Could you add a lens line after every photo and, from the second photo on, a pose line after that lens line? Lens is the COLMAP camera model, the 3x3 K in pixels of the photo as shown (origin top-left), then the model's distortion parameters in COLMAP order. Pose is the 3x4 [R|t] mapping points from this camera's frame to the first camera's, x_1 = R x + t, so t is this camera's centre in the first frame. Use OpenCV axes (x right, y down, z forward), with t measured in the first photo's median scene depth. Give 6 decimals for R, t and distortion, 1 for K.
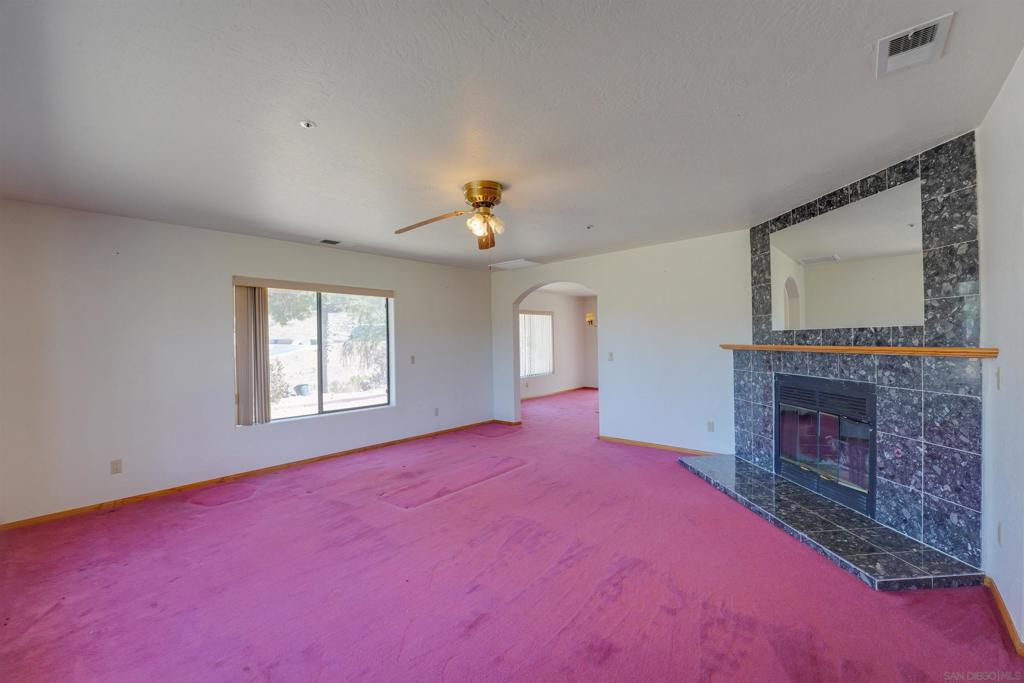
lens RADIAL K [[436.7, 0, 512.0], [0, 436.7, 341.5], [0, 0, 1]] dist [-0.001603, -0.000184]
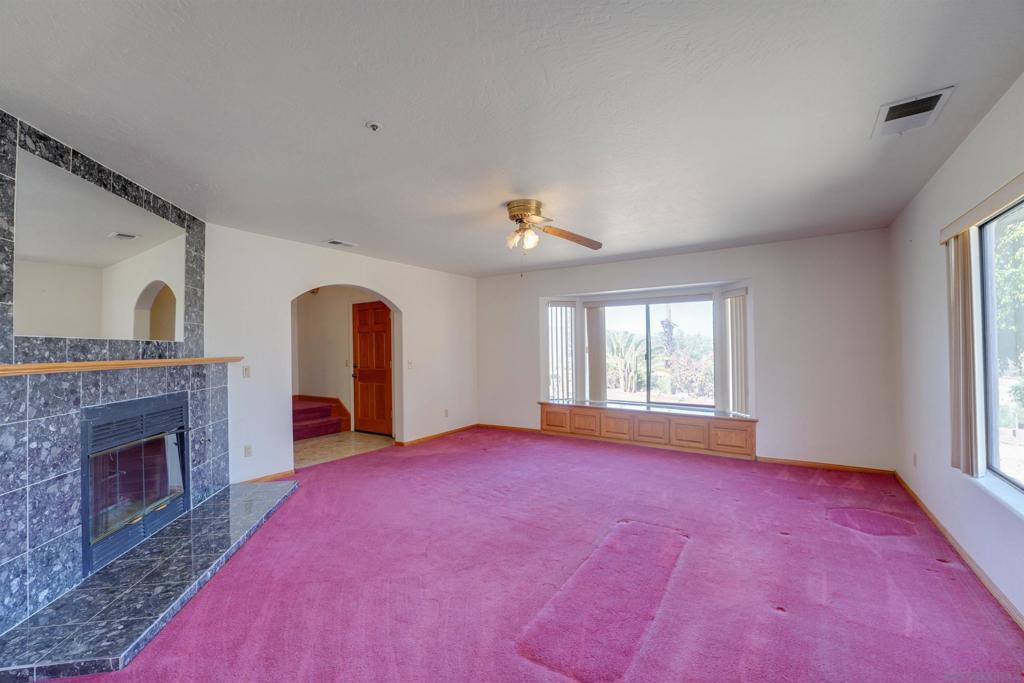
lens RADIAL K [[409.8, 0, 514.8], [0, 409.8, 344.4], [0, 0, 1]] dist [-0.000706, -0.000076]
pose [[-0.989171, 0.026933, -0.144276, 0.120530], [0.028145, 0.999584, -0.006365, 0.005457], [0.144044, -0.010356, -0.989517, 2.038587]]
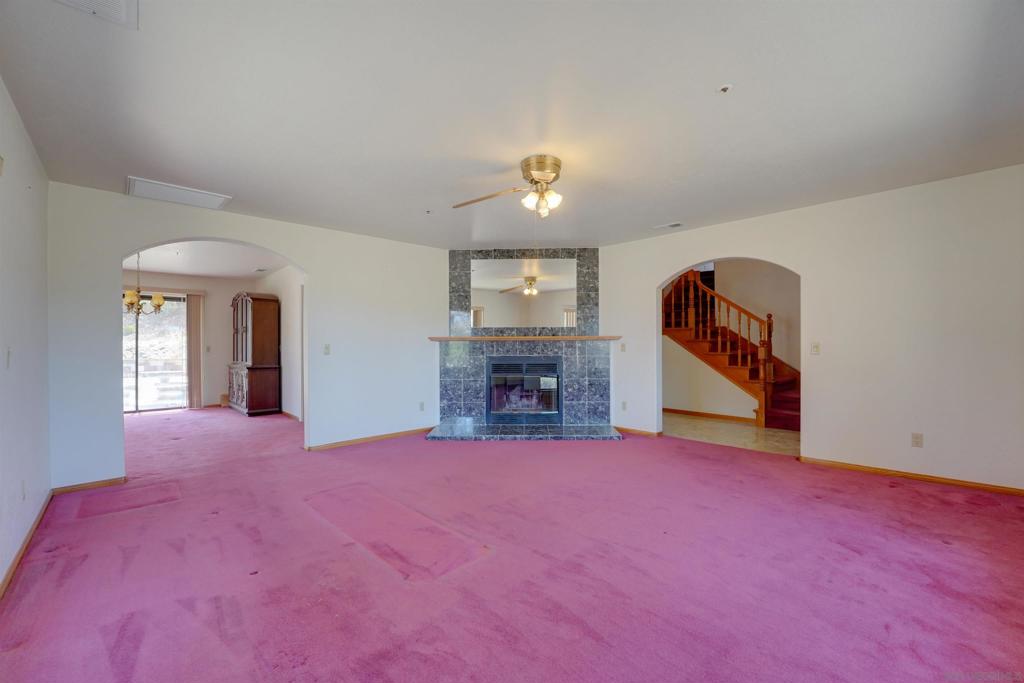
lens RADIAL K [[436.7, 0, 512.0], [0, 436.7, 341.5], [0, 0, 1]] dist [-0.001603, -0.000184]
pose [[0.057403, 0.020429, 0.998142, -1.072666], [0.007541, 0.999753, -0.020895, 0.068325], [-0.998323, 0.008726, 0.057234, 1.032570]]
